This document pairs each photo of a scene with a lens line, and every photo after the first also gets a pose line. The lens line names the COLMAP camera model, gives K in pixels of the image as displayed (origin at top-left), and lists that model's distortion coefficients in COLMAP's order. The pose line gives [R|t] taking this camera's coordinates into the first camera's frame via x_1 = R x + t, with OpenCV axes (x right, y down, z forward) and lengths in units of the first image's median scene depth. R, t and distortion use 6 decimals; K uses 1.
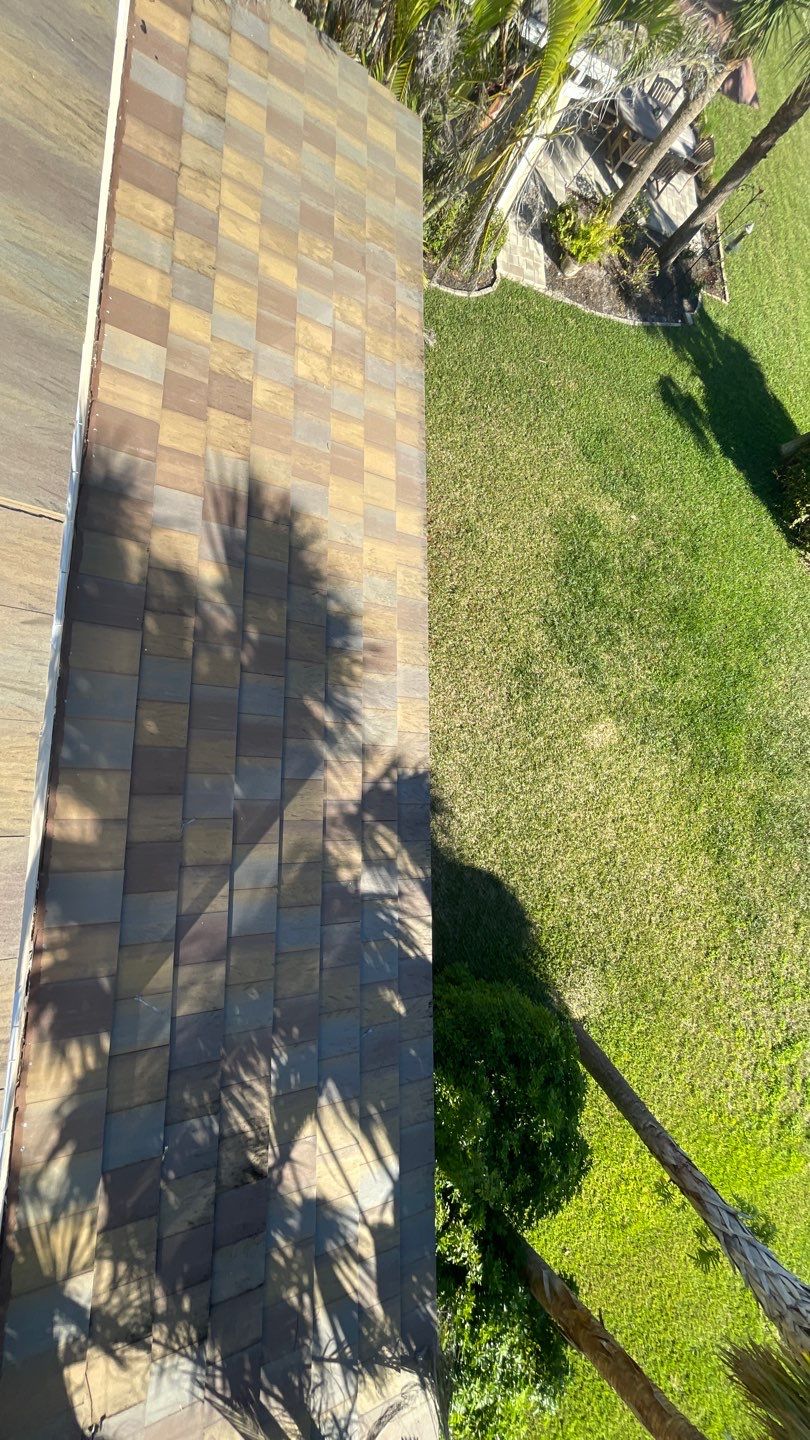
lens RADIAL K [[582.2, 0, 398.1], [0, 582.2, 720.3], [0, 0, 1]] dist [-0.005859, 0.000642]
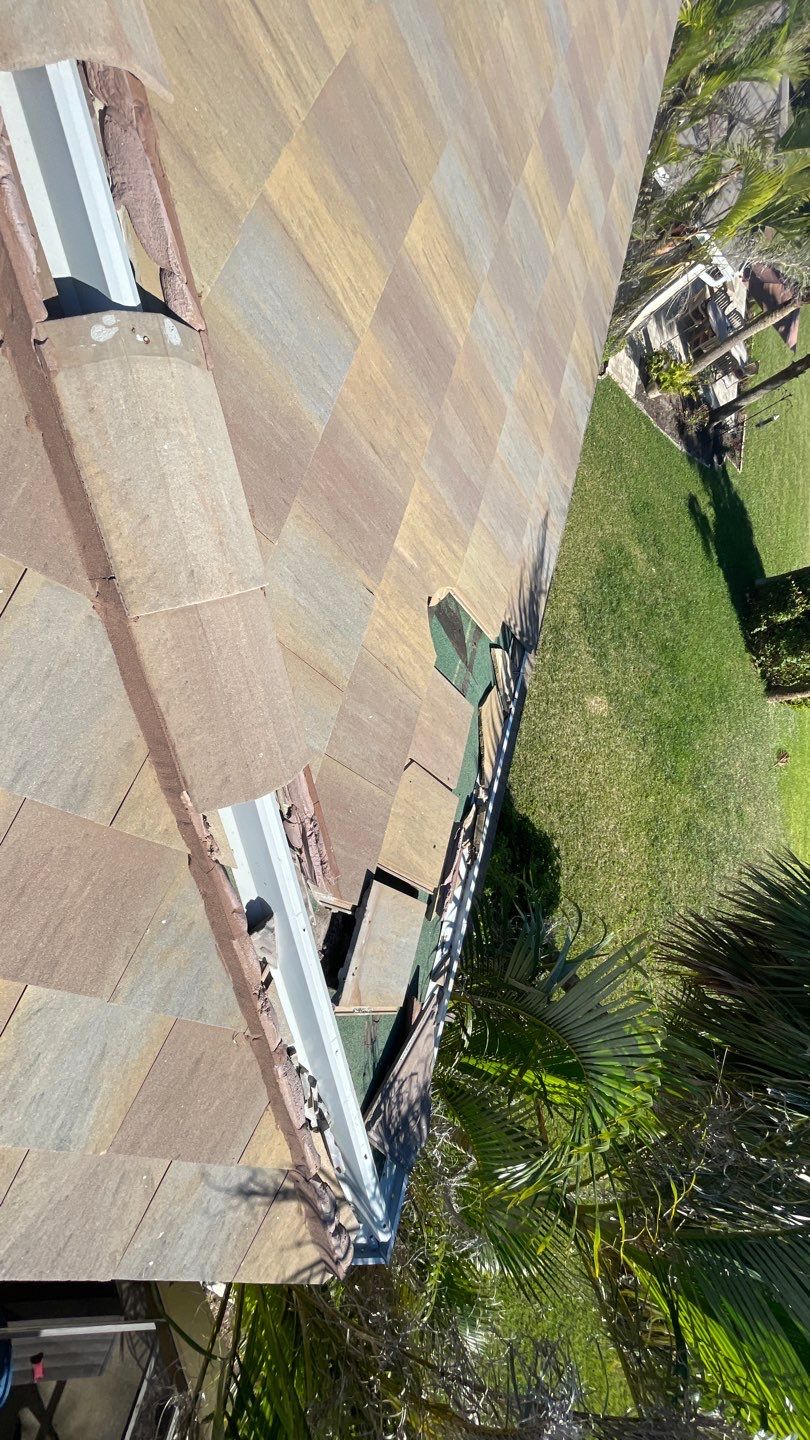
lens RADIAL K [[582.2, 0, 396.5], [0, 582.2, 715.0], [0, 0, 1]] dist [-0.005859, 0.000642]
pose [[0.935734, 0.336348, 0.106172, -0.144488], [-0.313769, 0.931307, -0.184974, 0.339856], [-0.161095, 0.139773, 0.976991, -0.111338]]
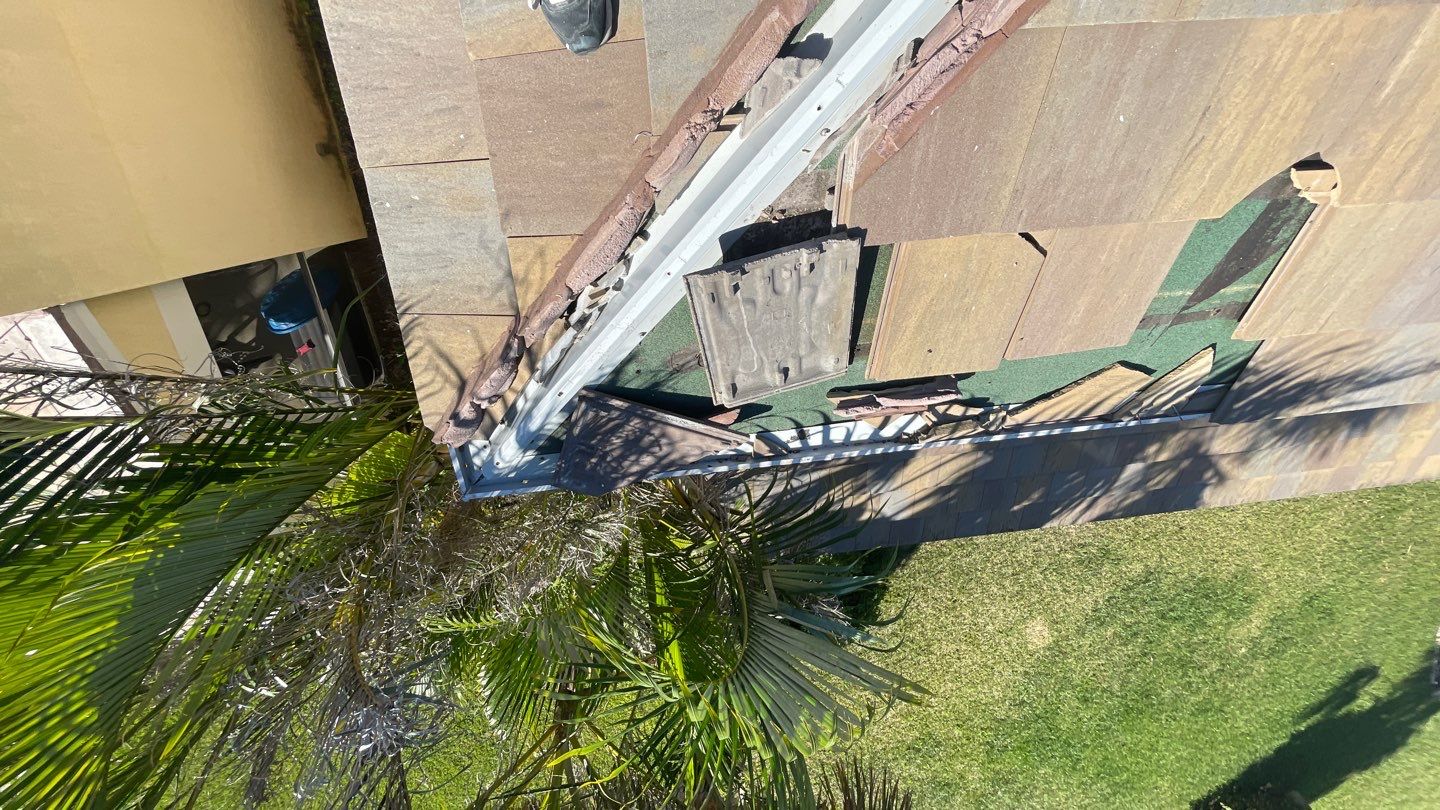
lens RADIAL K [[582.2, 0, 718.3], [0, 582.2, 398.8], [0, 0, 1]] dist [-0.005859, 0.000642]
pose [[0.097086, 0.995275, -0.001458, -0.102746], [-0.989823, 0.096707, 0.104395, 0.369274], [0.104043, -0.008692, 0.994535, -0.073352]]
